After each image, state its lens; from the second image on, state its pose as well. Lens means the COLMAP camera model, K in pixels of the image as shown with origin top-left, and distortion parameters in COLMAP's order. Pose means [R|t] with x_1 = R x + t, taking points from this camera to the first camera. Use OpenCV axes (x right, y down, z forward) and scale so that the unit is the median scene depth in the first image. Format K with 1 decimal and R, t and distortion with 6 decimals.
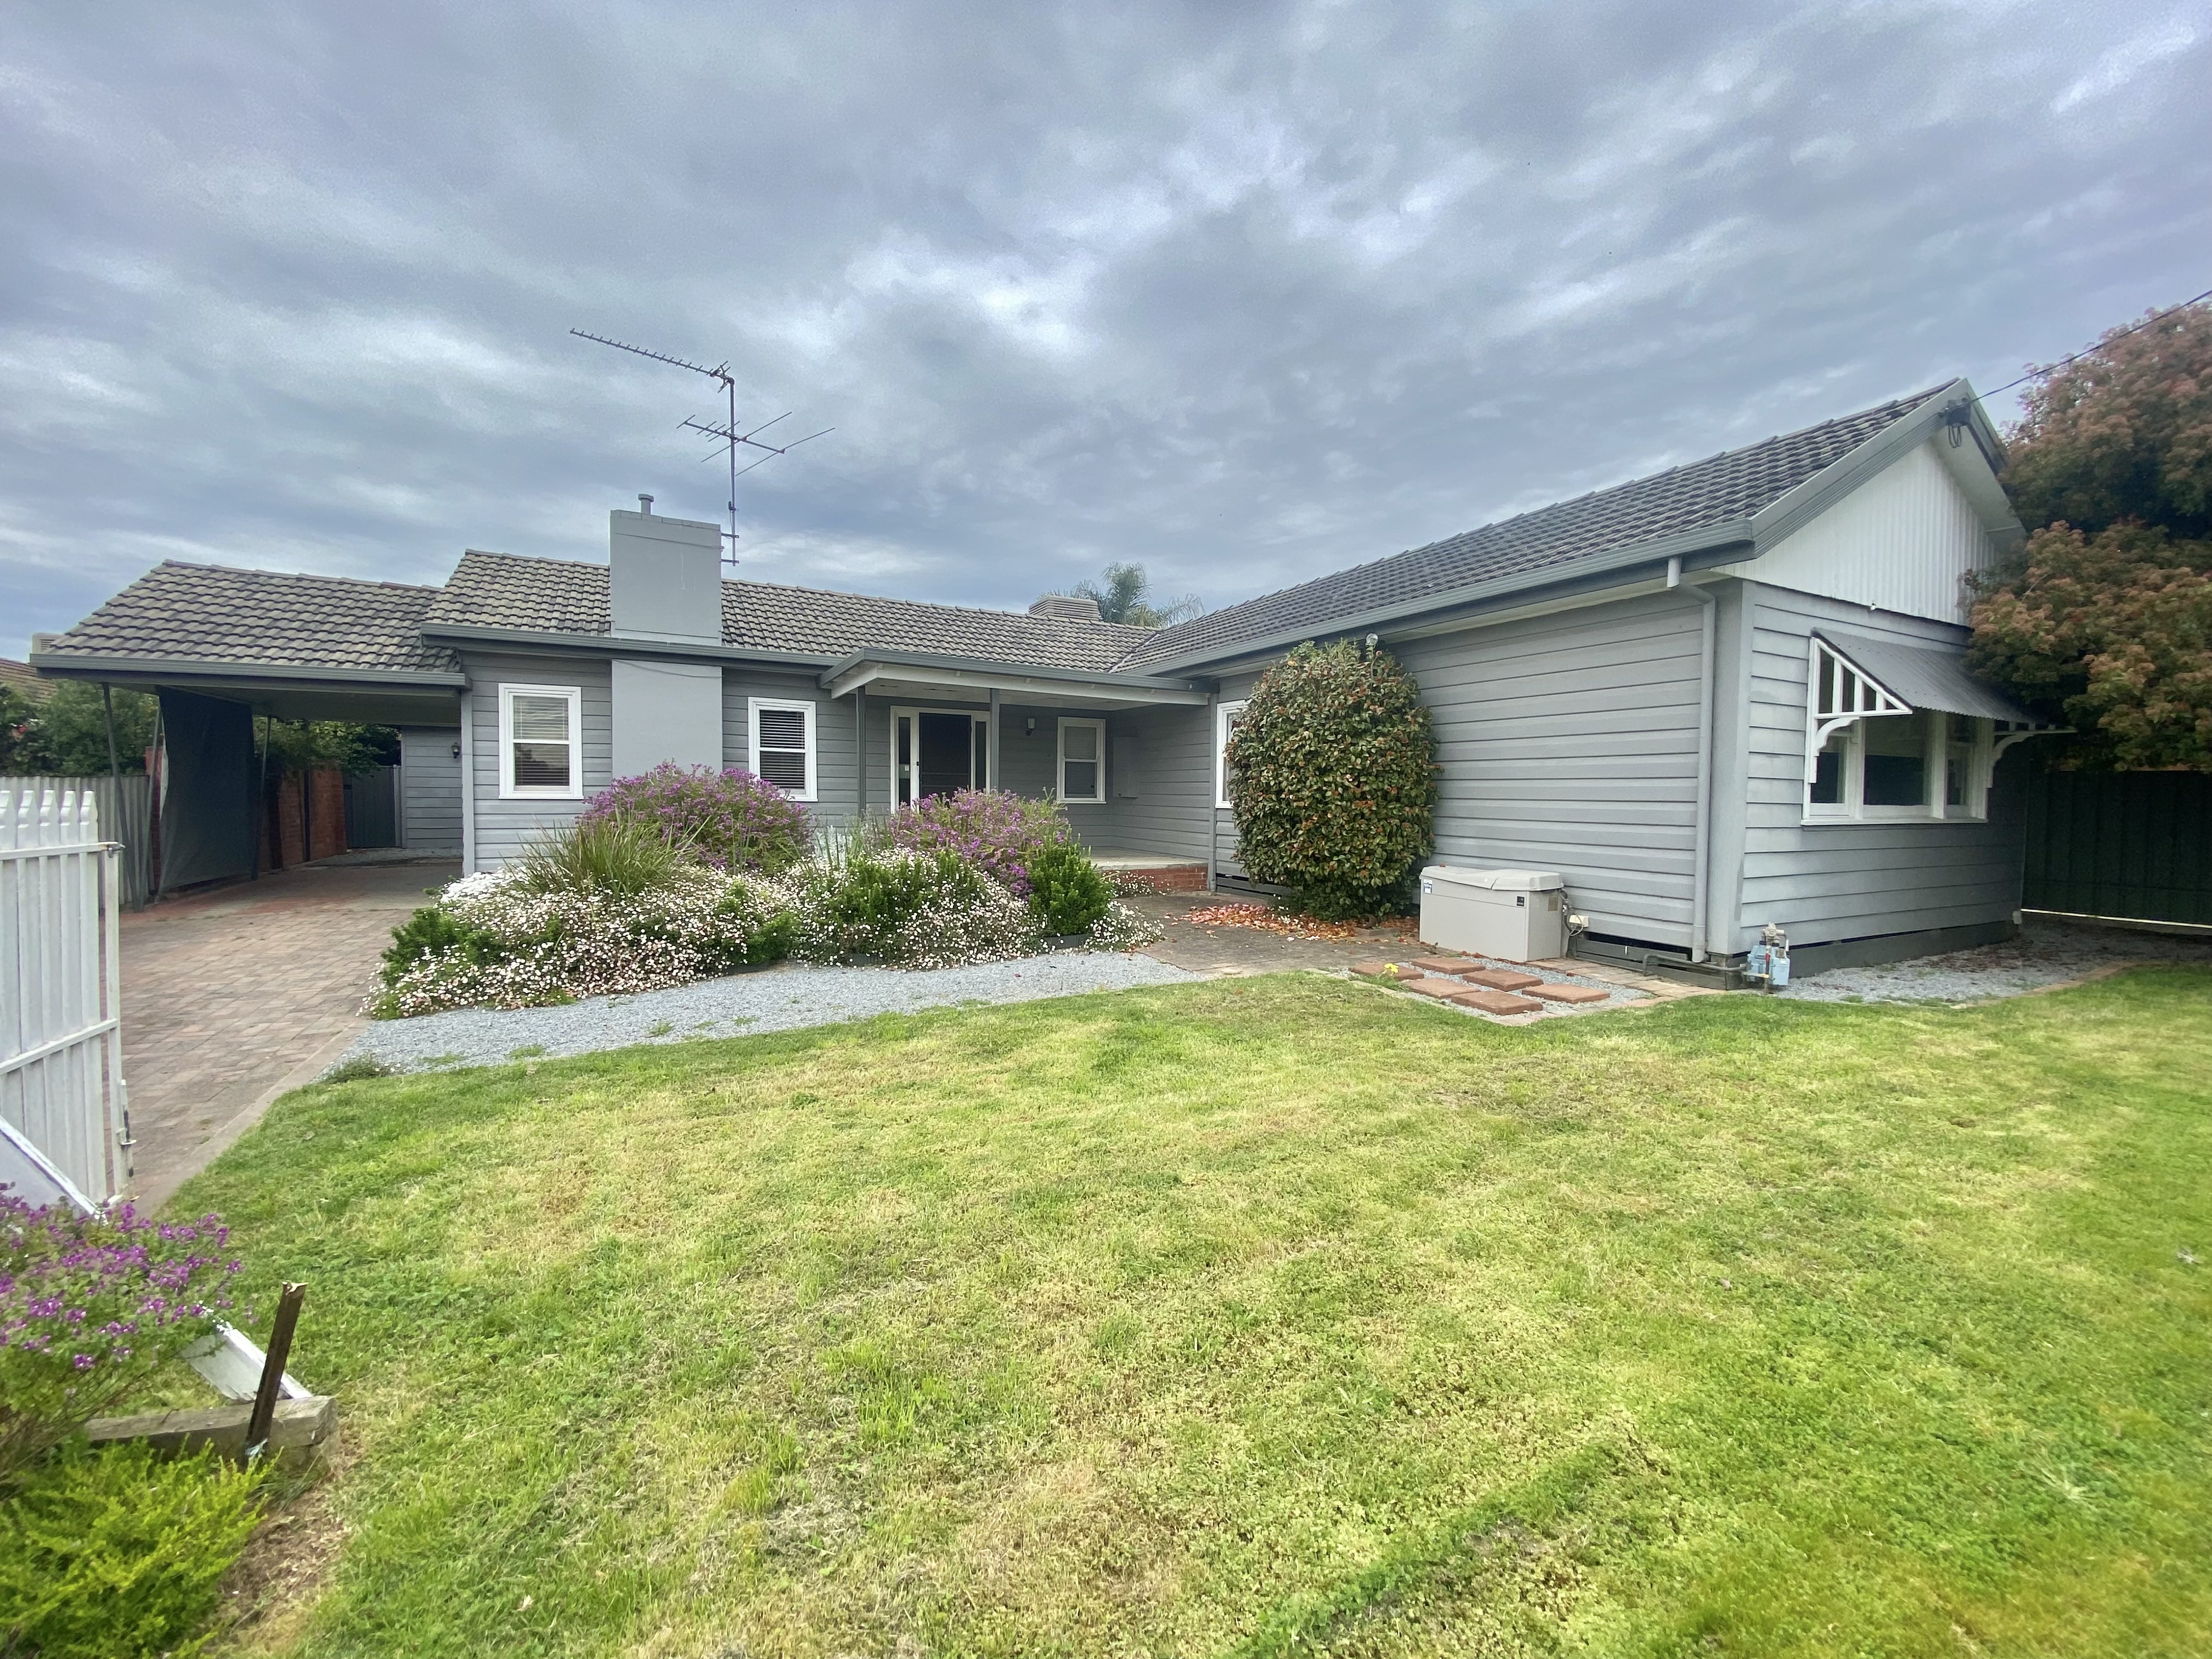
lens RADIAL K [[899.6, 0, 1097.5], [0, 899.6, 828.7], [0, 0, 1]] dist [0.056420, -0.034571]
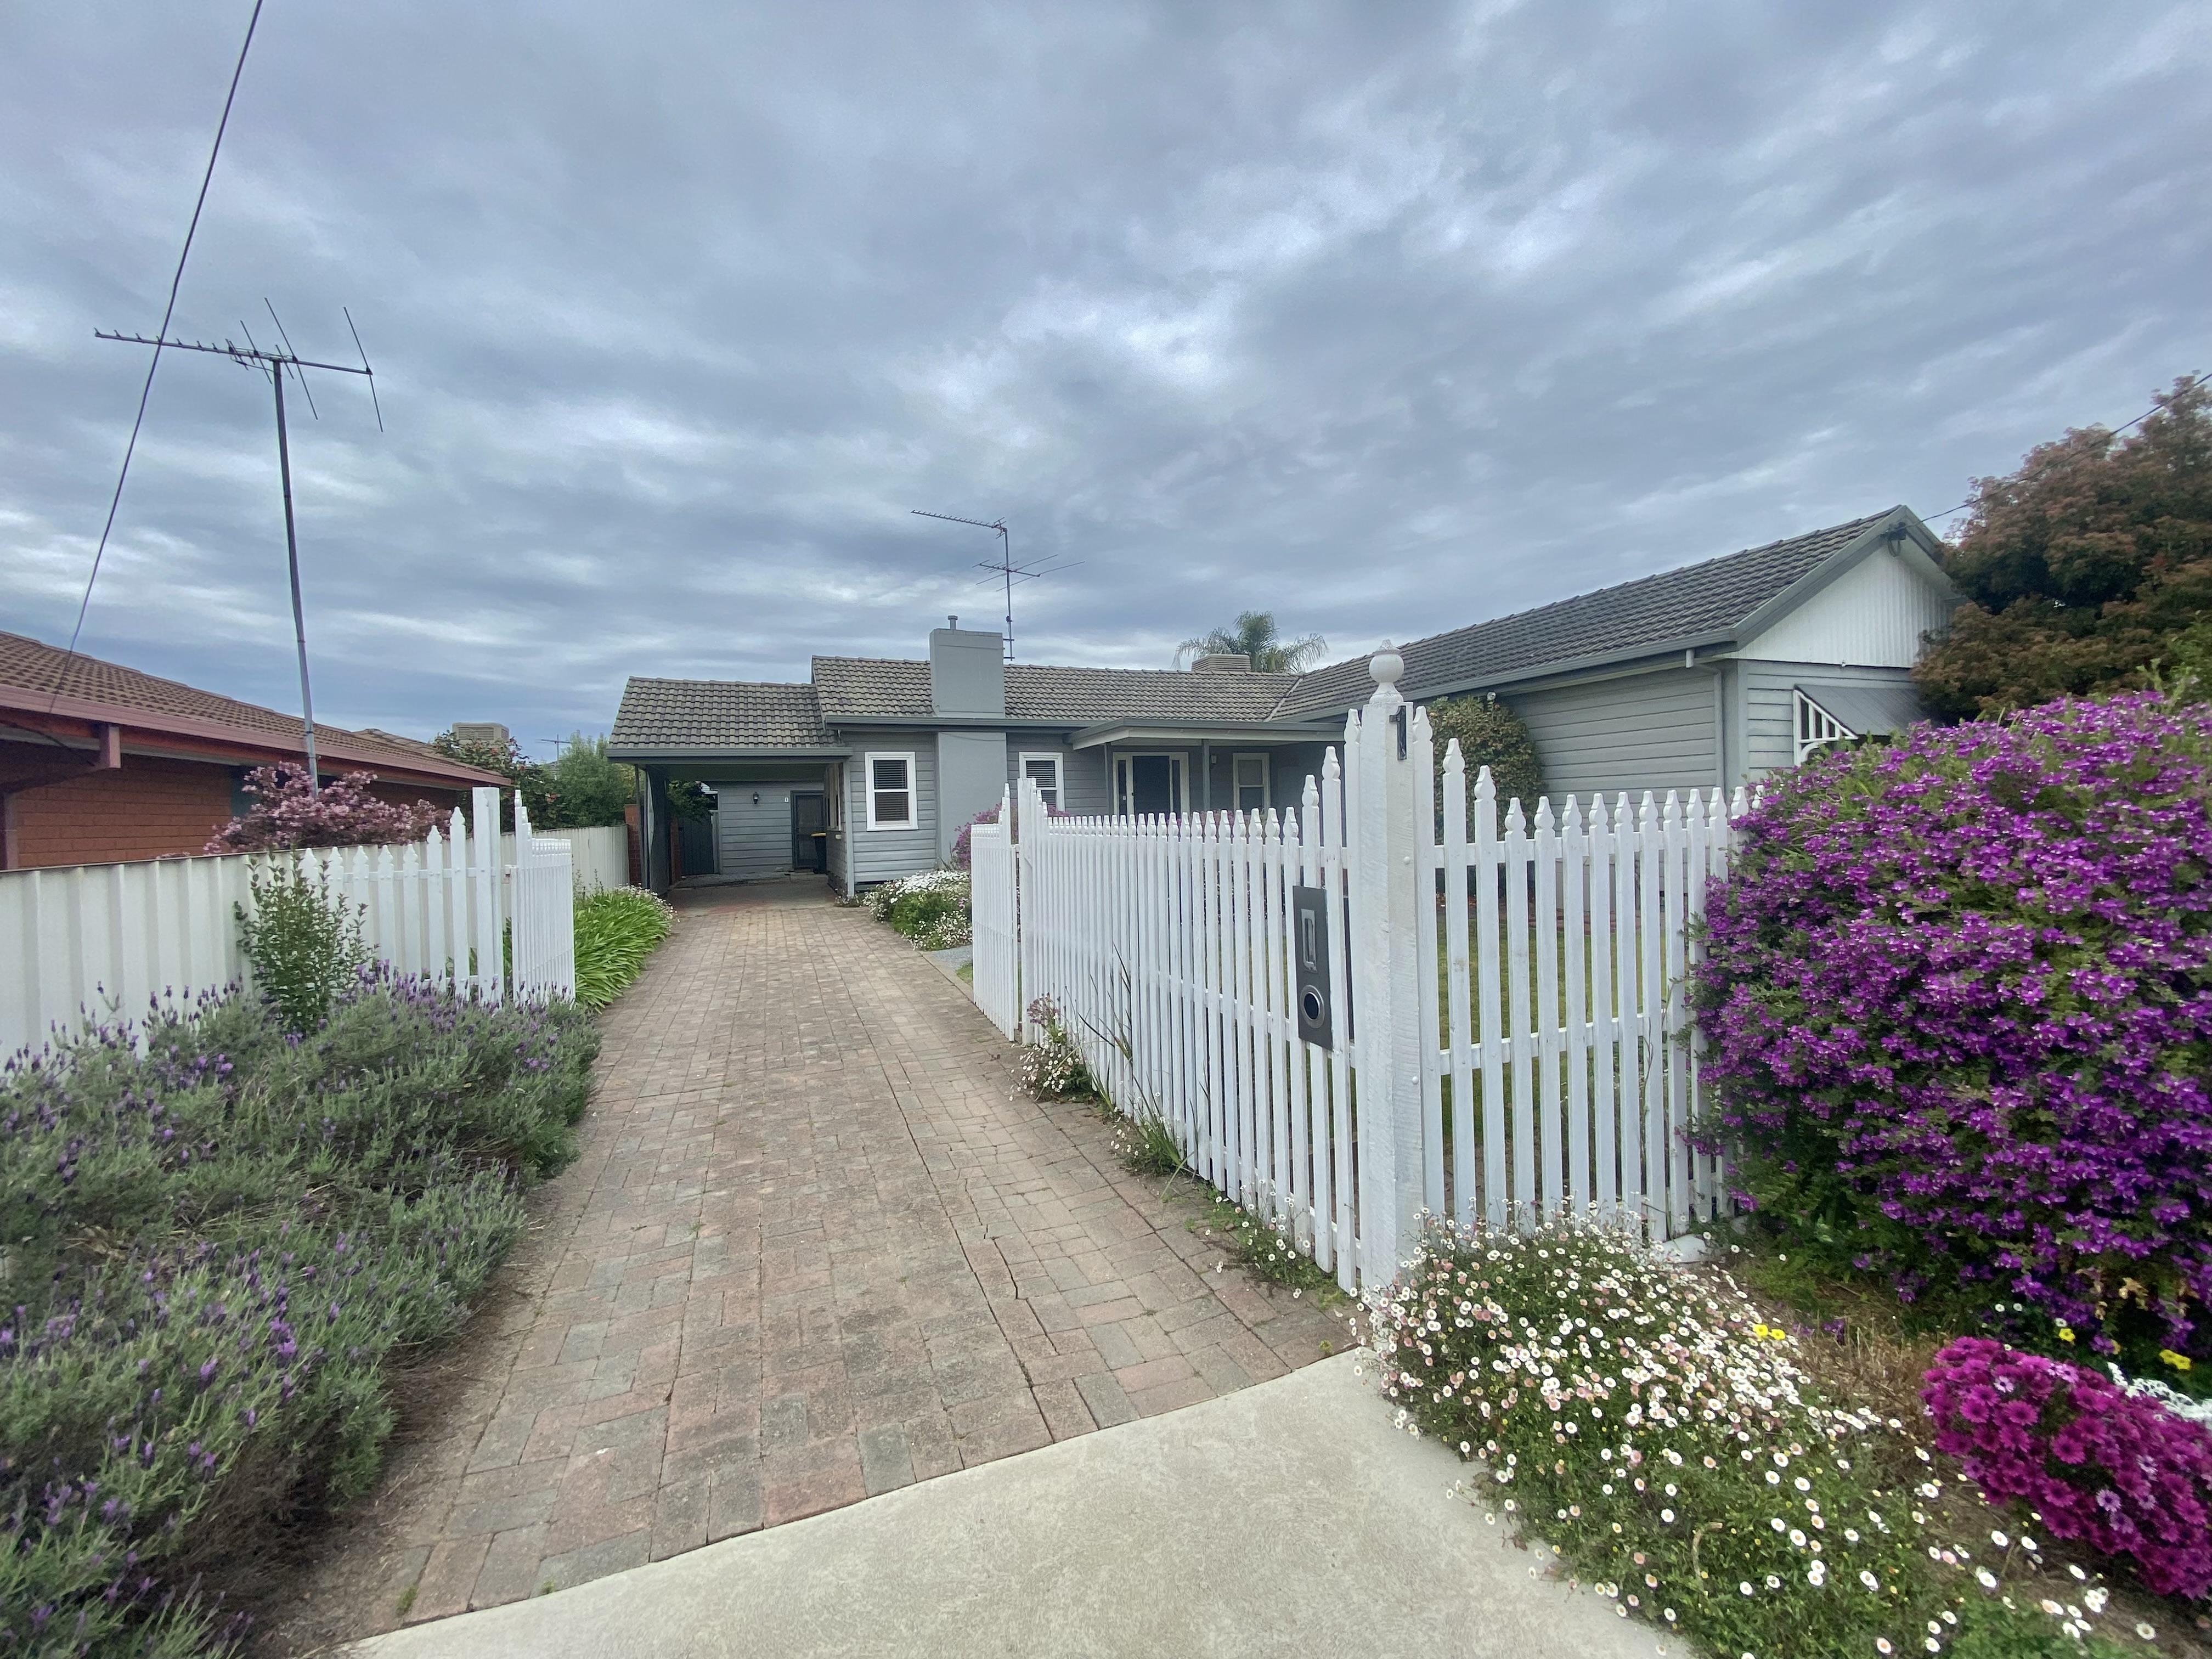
lens RADIAL K [[899.5, 0, 1093.7], [0, 899.5, 829.3], [0, 0, 1]] dist [0.037837, -0.027304]
pose [[0.992947, -0.037242, -0.112558, -0.168458], [0.034618, 0.999083, -0.025179, 0.016231], [0.113392, 0.021105, 0.993326, -0.490677]]
